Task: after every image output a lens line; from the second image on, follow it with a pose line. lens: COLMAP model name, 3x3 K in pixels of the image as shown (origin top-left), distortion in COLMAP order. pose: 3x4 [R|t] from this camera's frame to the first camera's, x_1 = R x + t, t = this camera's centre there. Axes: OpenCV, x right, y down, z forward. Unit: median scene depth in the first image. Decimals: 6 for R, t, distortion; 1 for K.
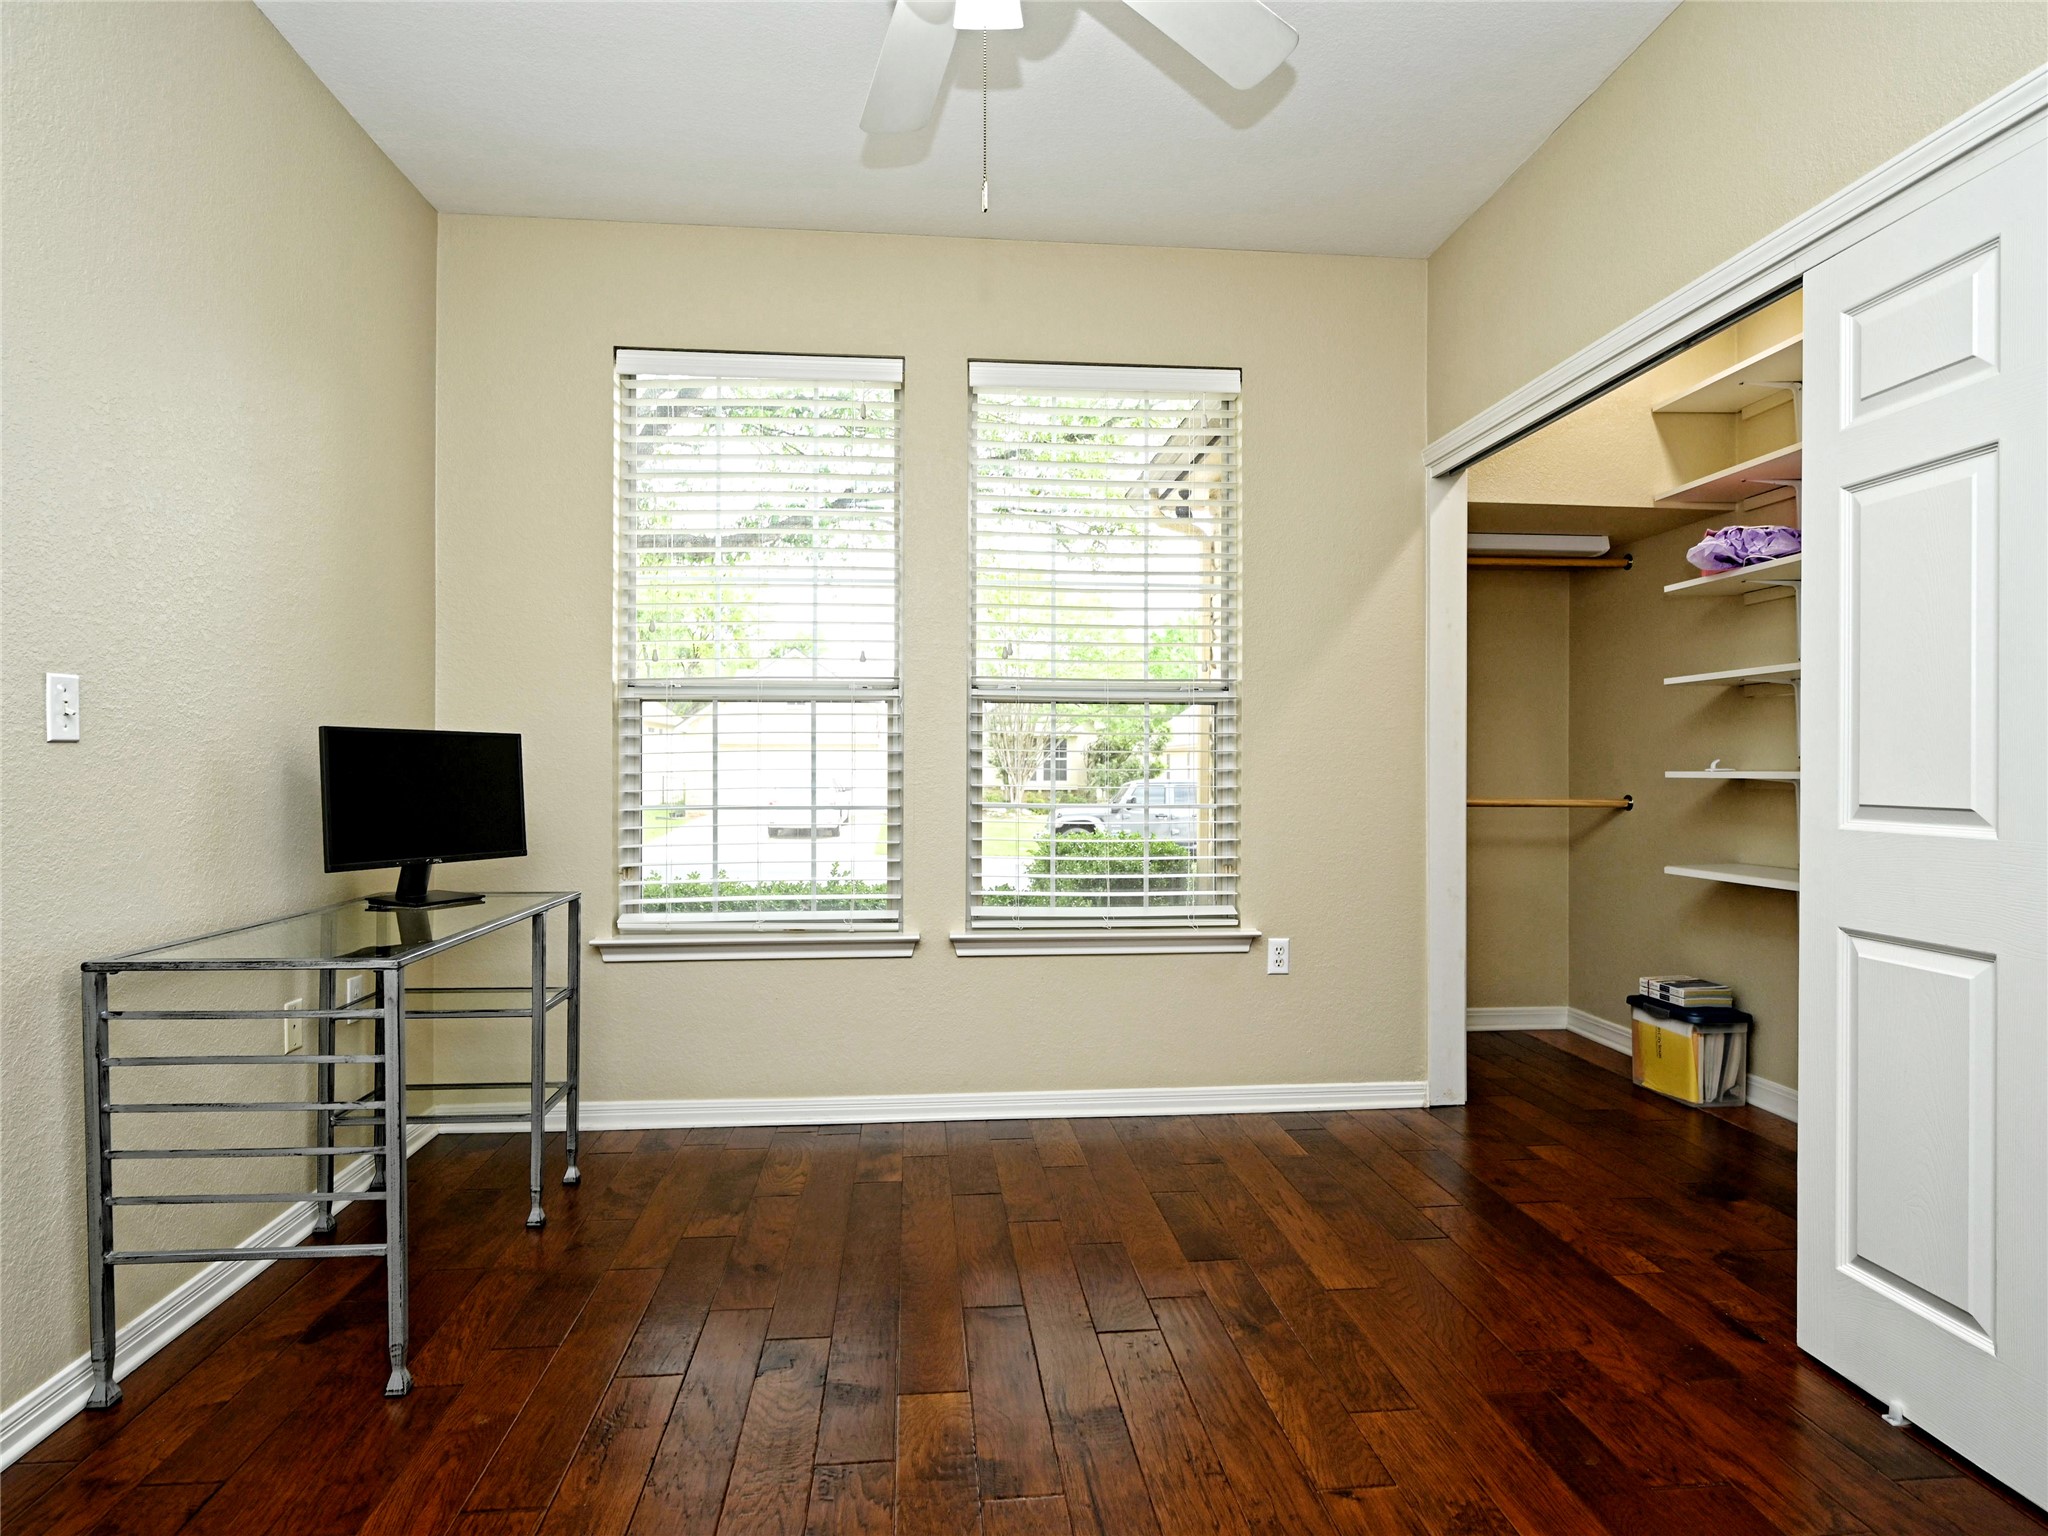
lens RADIAL K [[1132.1, 0, 1021.5], [0, 1132.1, 767.0], [0, 0, 1]] dist [0.000816, -0.000111]
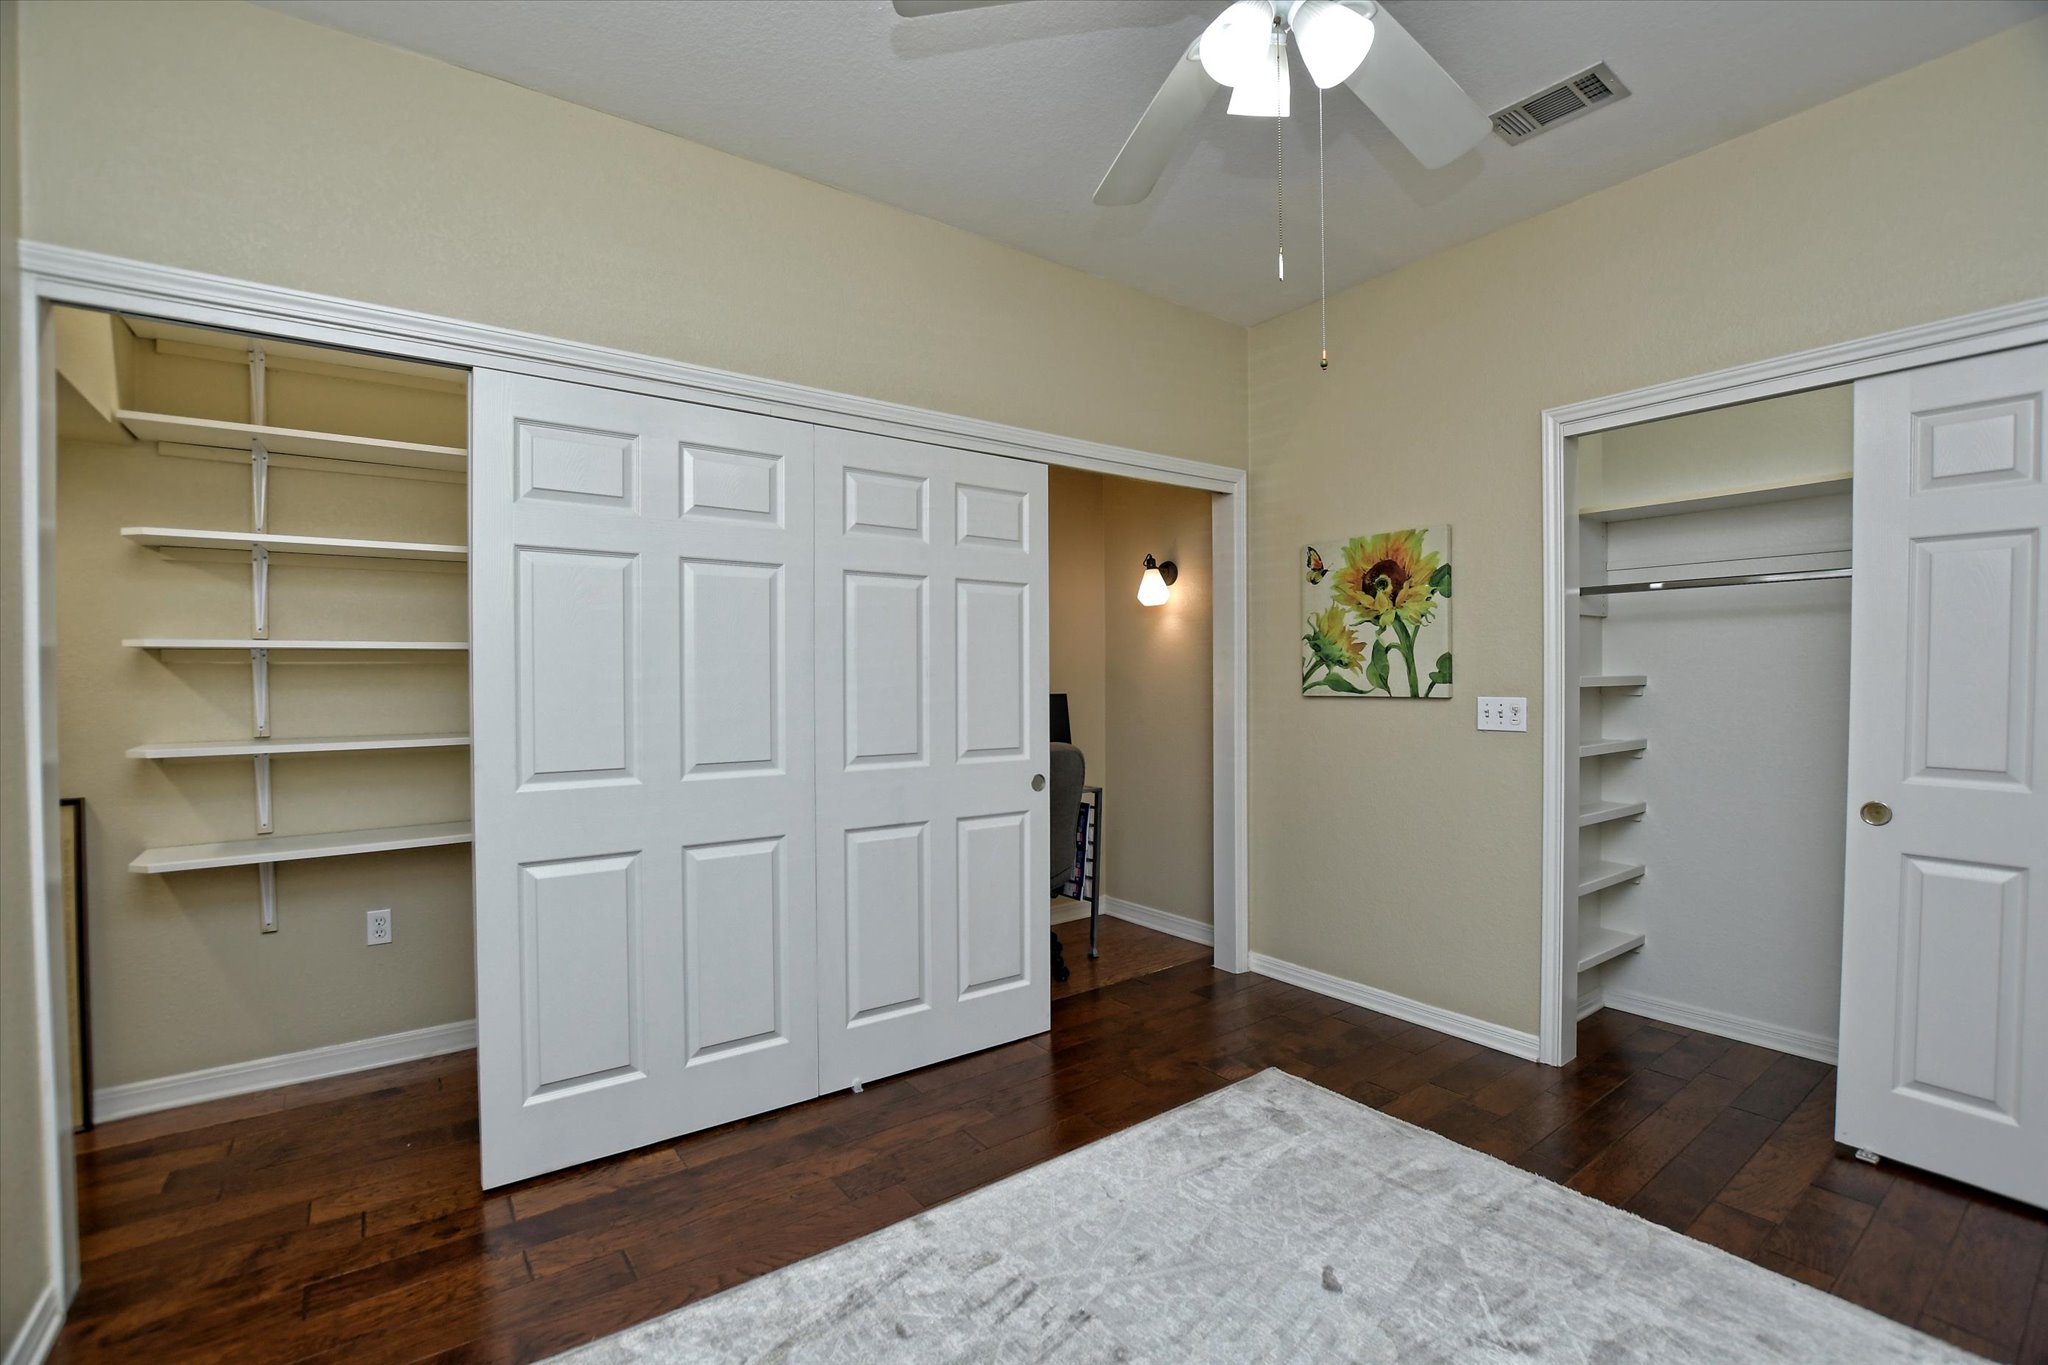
lens RADIAL K [[924.1, 0, 1018.4], [0, 924.1, 689.9], [0, 0, 1]] dist [-0.021431, 0.000927]
pose [[-0.529843, -0.001429, 0.848095, -0.332725], [0.007266, 0.999954, 0.006225, -0.038837], [-0.848065, 0.009461, -0.529808, 0.842201]]
